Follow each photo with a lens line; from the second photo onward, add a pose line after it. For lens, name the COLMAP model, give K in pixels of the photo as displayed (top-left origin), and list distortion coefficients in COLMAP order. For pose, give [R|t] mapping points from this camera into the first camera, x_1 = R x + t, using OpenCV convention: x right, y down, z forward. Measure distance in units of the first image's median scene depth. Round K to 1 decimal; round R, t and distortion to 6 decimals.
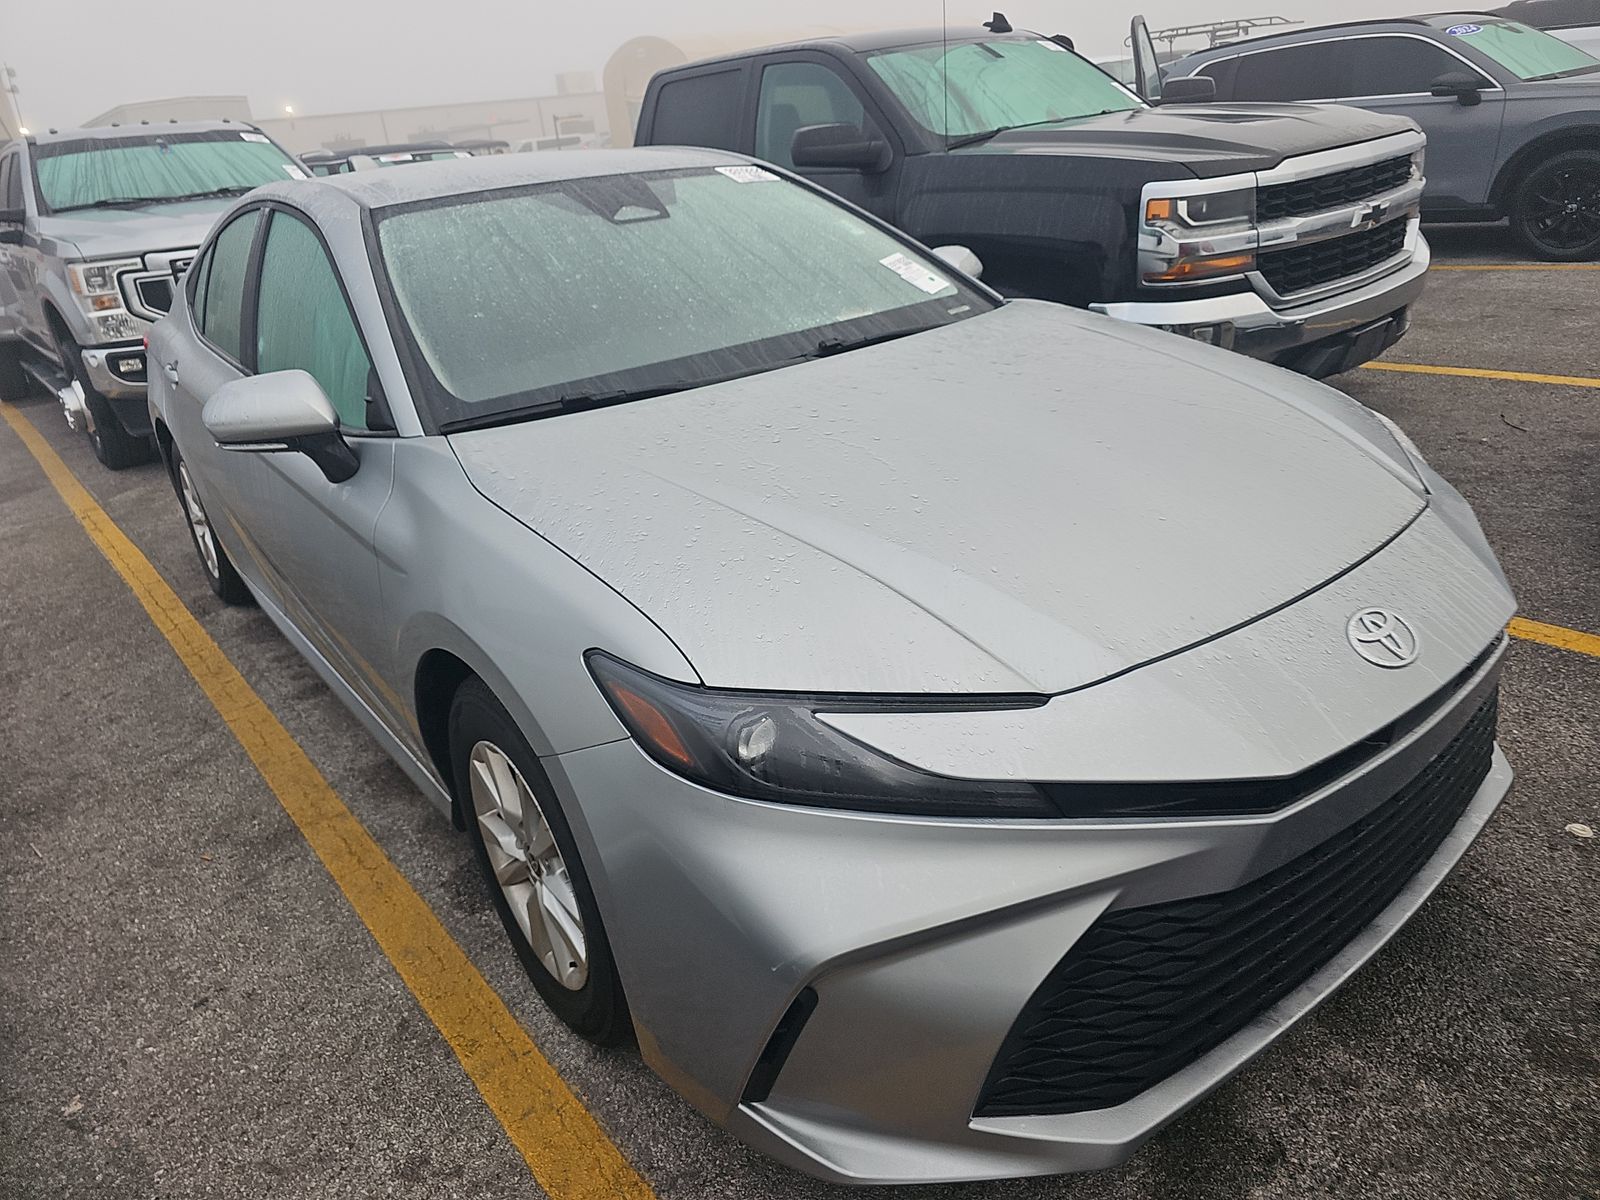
lens RADIAL K [[1052.9, 0, 782.9], [0, 1052.9, 595.7], [0, 0, 1]] dist [0.038842, -0.032895]
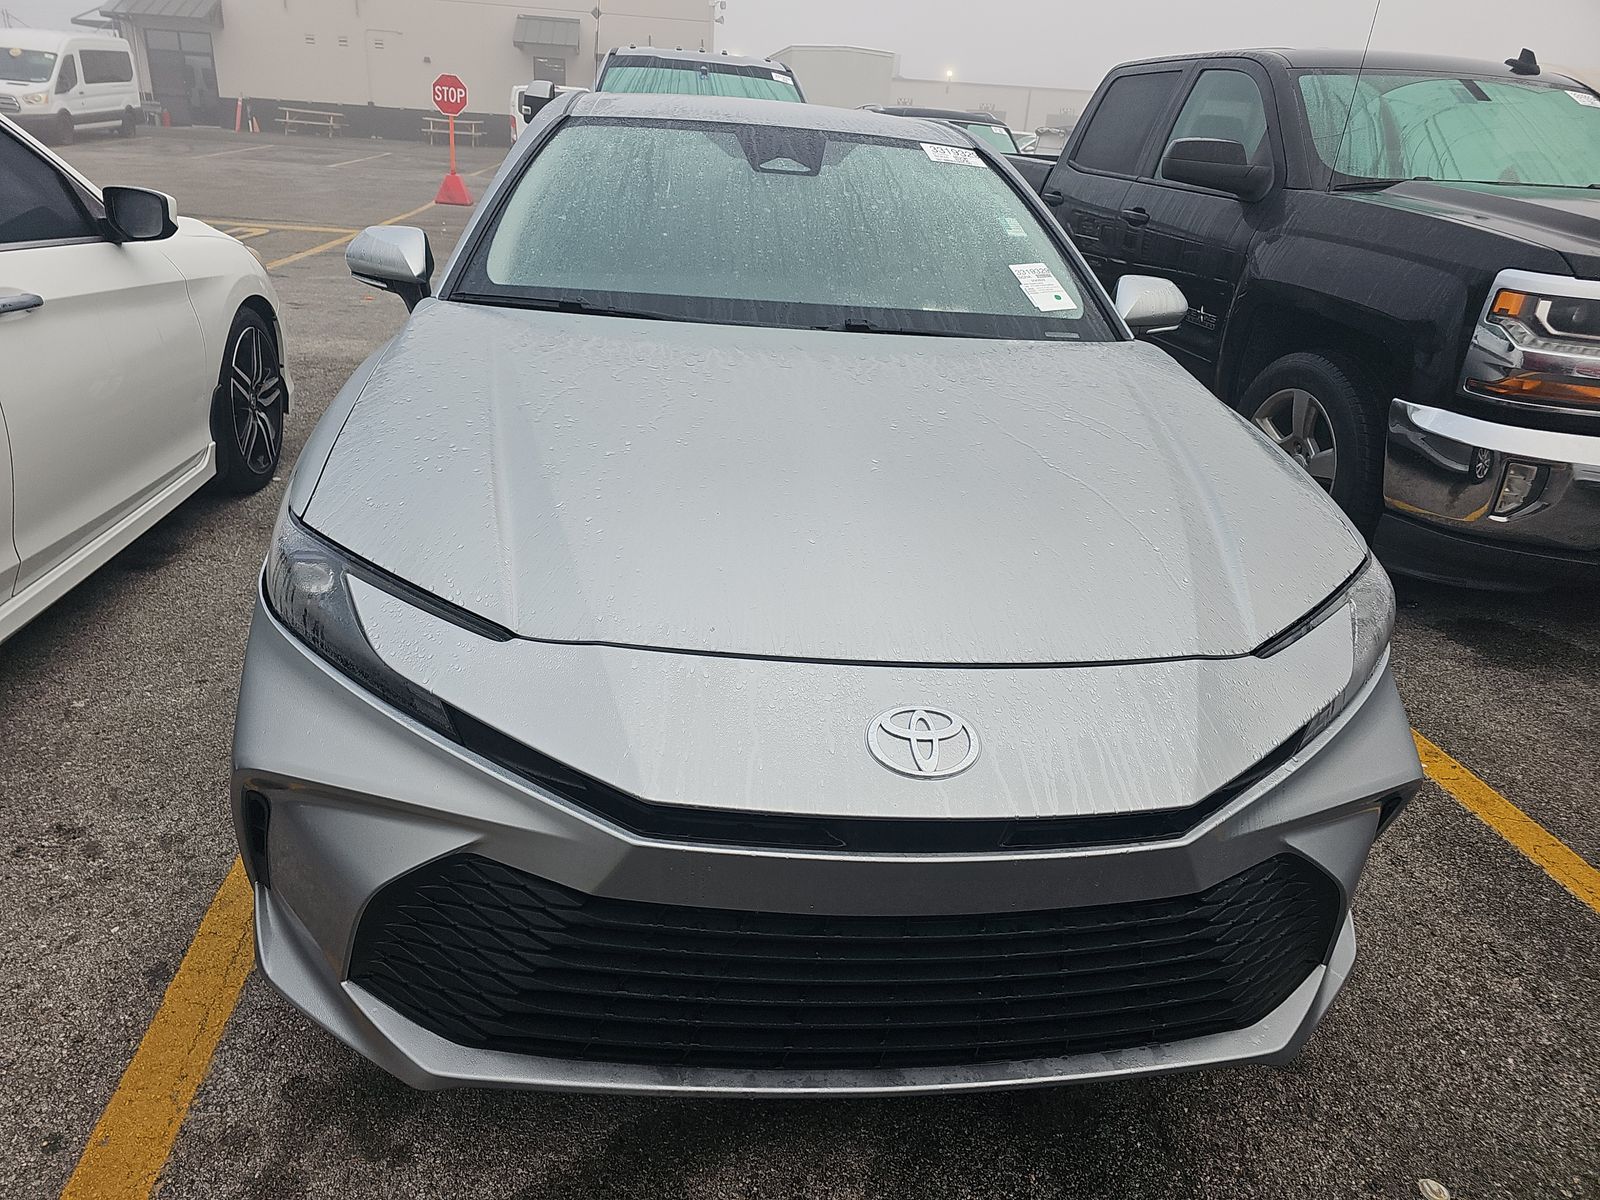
lens RADIAL K [[1052.9, 0, 782.9], [0, 1052.9, 595.7], [0, 0, 1]] dist [0.038842, -0.032895]
pose [[0.837798, 0.350326, -0.418767, 0.433042], [-0.346802, 0.933857, 0.087408, -0.058312], [0.421690, 0.071999, 0.903877, 0.094835]]
